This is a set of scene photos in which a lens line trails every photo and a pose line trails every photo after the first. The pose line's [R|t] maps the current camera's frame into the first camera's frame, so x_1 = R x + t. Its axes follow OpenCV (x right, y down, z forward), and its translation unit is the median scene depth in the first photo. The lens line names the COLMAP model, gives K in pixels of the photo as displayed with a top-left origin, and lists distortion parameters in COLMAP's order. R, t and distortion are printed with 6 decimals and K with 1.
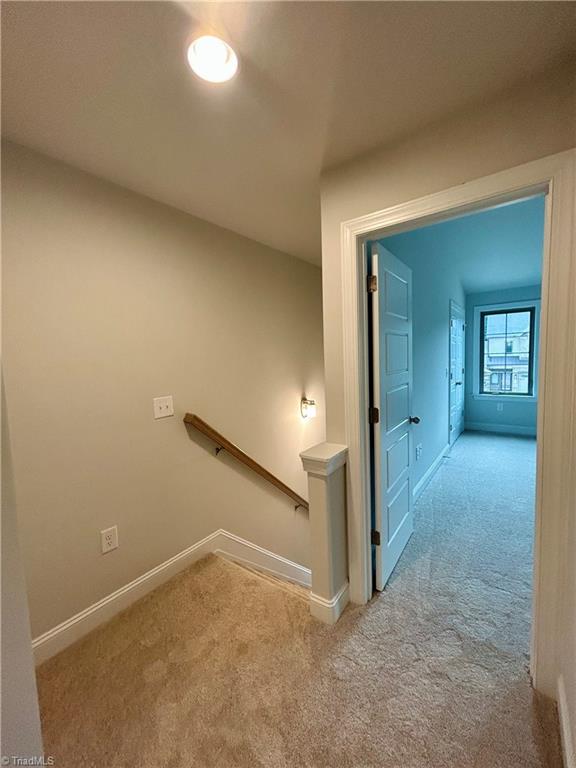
lens RADIAL K [[310.6, 0, 290.2], [0, 310.6, 384.9], [0, 0, 1]] dist [0.002321, 0.000261]
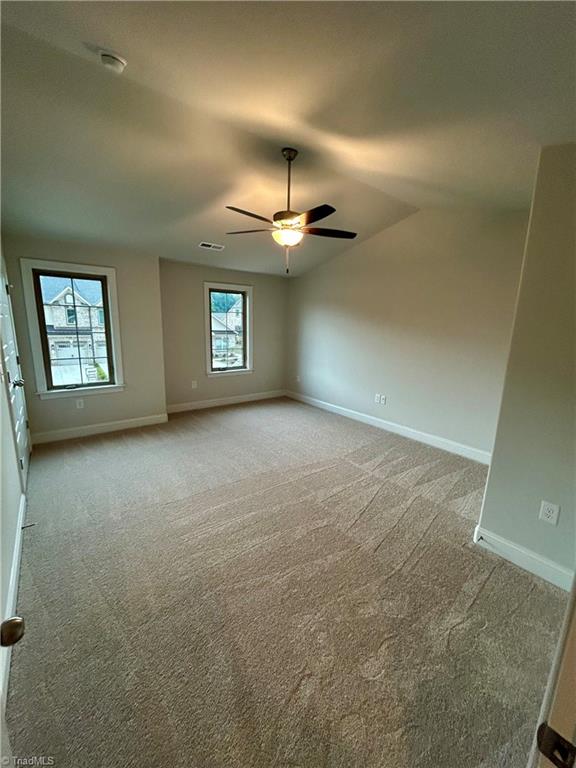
lens RADIAL K [[310.6, 0, 292.0], [0, 310.6, 385.0], [0, 0, 1]] dist [0.002321, 0.000261]
pose [[0.277510, -0.151136, 0.948760, 0.107827], [0.053850, 0.988443, 0.141706, -0.056640], [-0.959212, 0.011766, 0.282442, 0.296826]]
